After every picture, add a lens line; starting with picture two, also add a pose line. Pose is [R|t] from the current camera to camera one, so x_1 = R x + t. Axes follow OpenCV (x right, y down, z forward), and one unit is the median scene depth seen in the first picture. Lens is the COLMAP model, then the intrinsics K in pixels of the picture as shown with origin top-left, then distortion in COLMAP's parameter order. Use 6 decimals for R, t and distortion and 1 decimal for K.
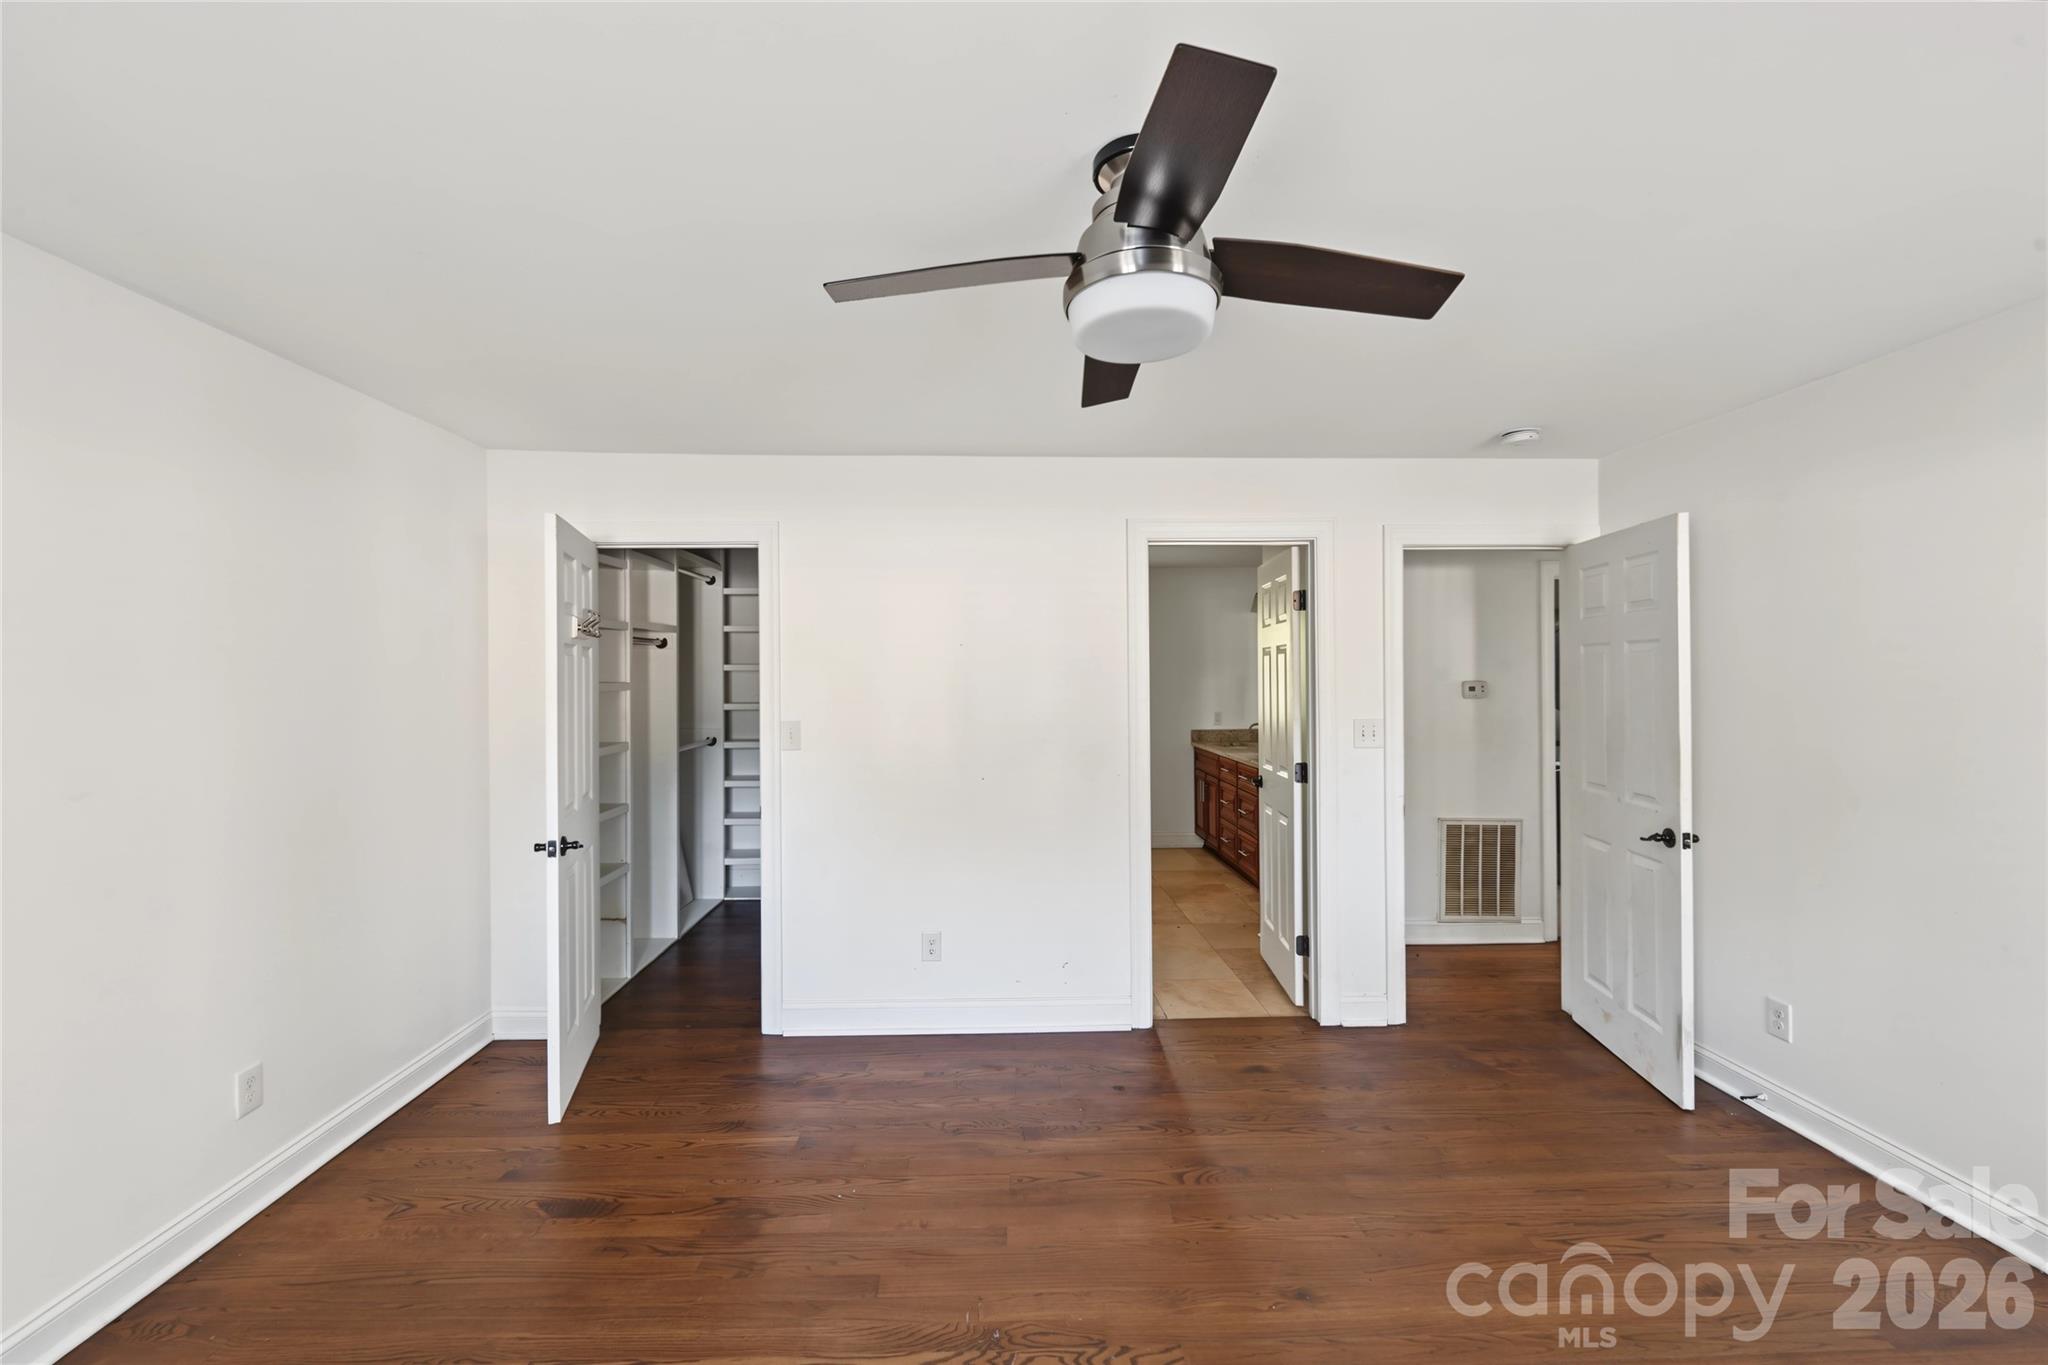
lens RADIAL K [[833.6, 0, 1023.3], [0, 833.6, 678.7], [0, 0, 1]] dist [0.000760, -0.000596]
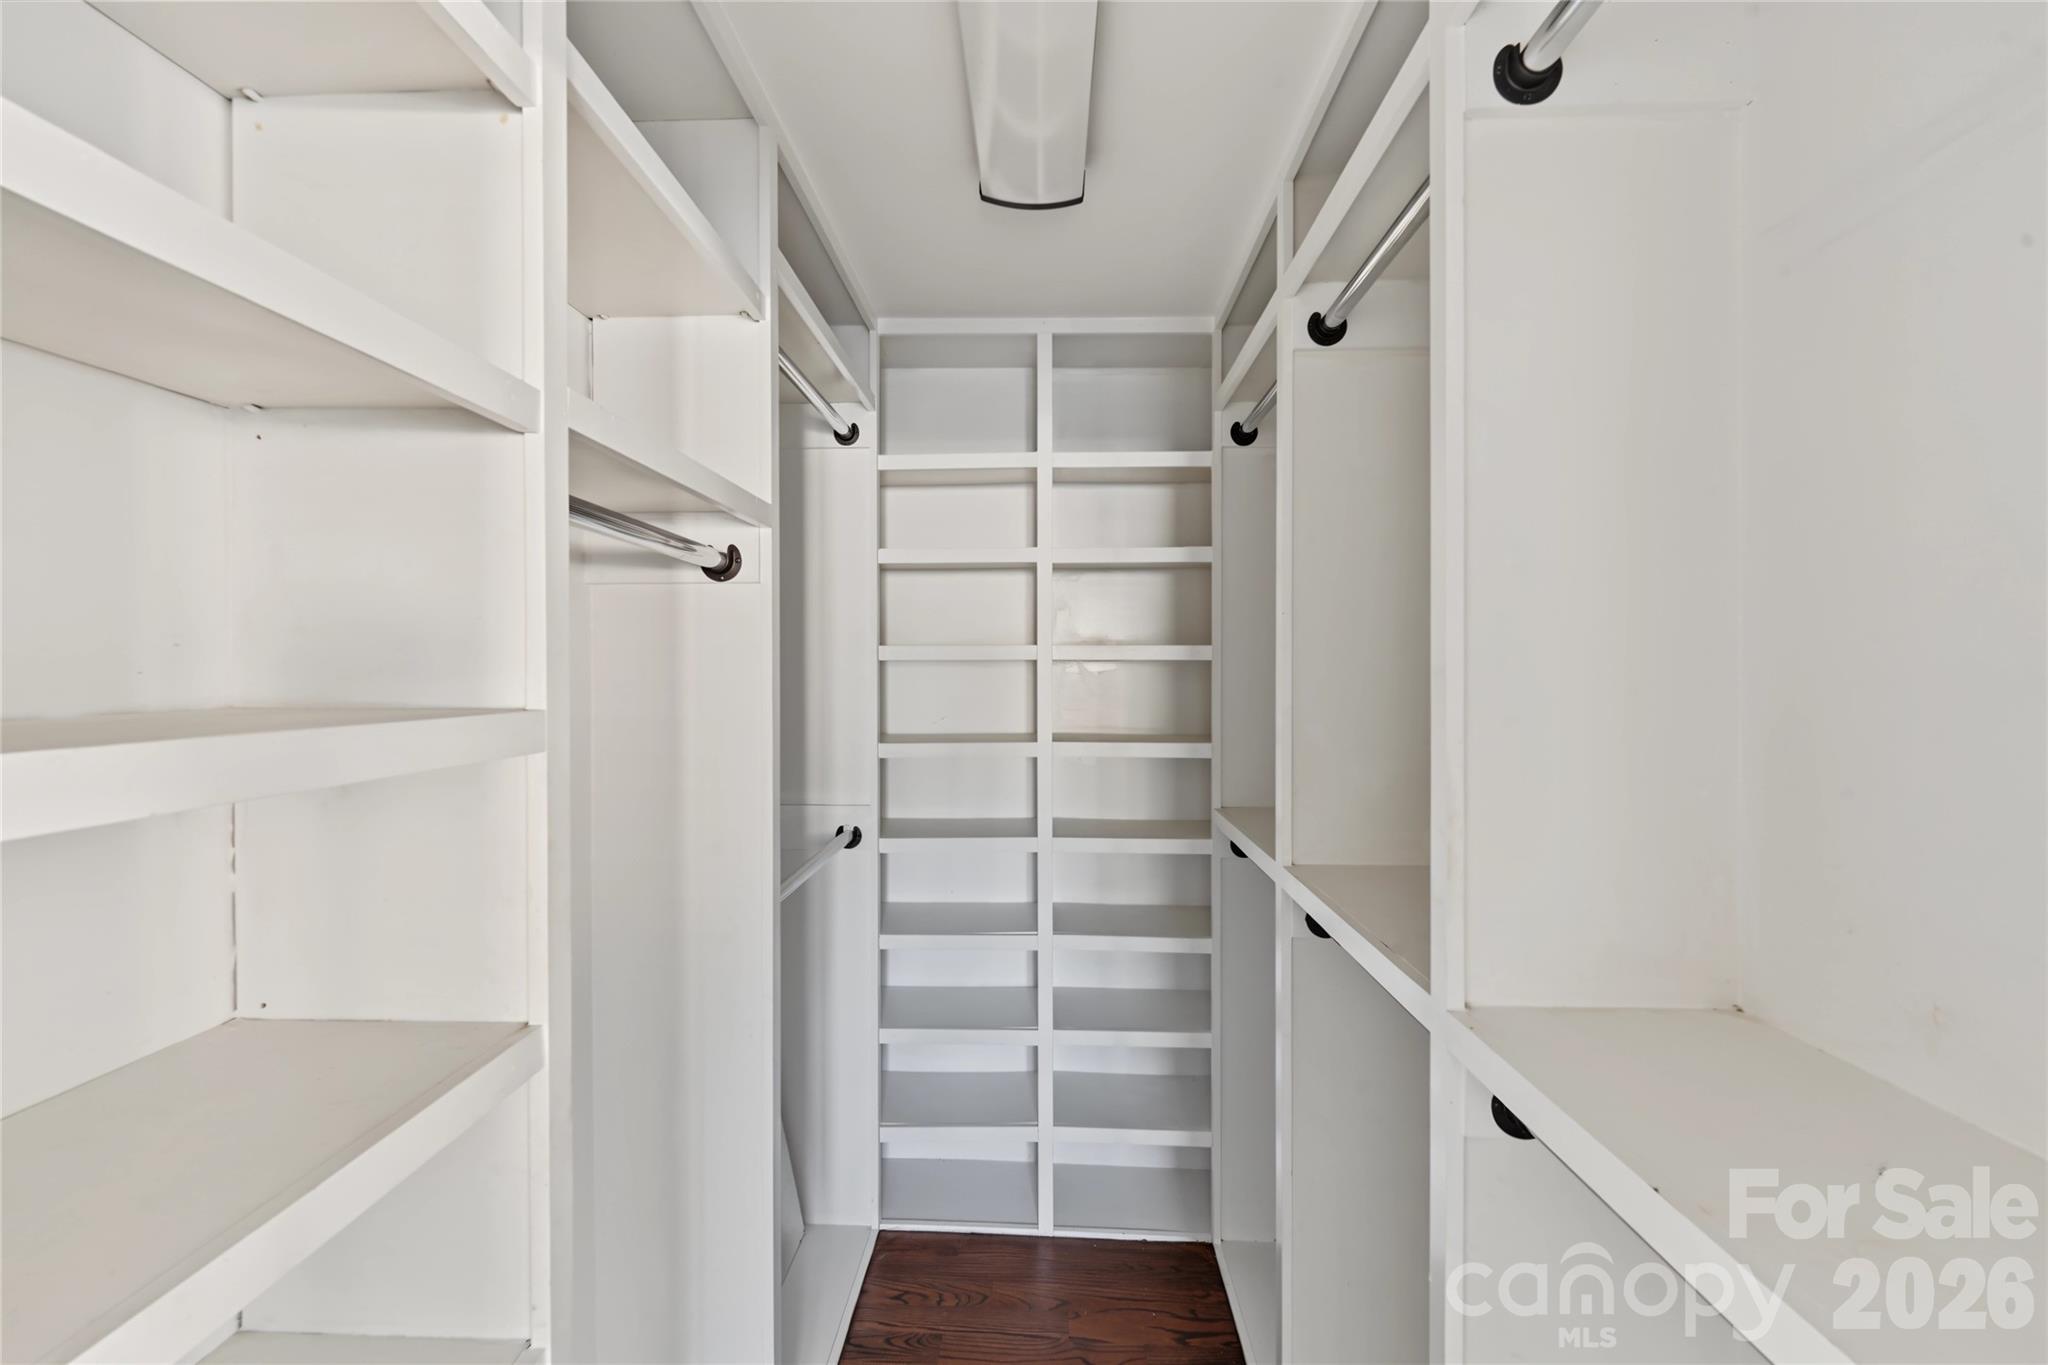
lens RADIAL K [[833.6, 0, 1023.3], [0, 833.6, 678.7], [0, 0, 1]] dist [0.000760, -0.000596]
pose [[0.997136, 0.004263, -0.075506, -0.259854], [-0.003577, 0.999951, 0.009226, -0.004699], [0.075542, -0.008930, 0.997103, 0.606530]]
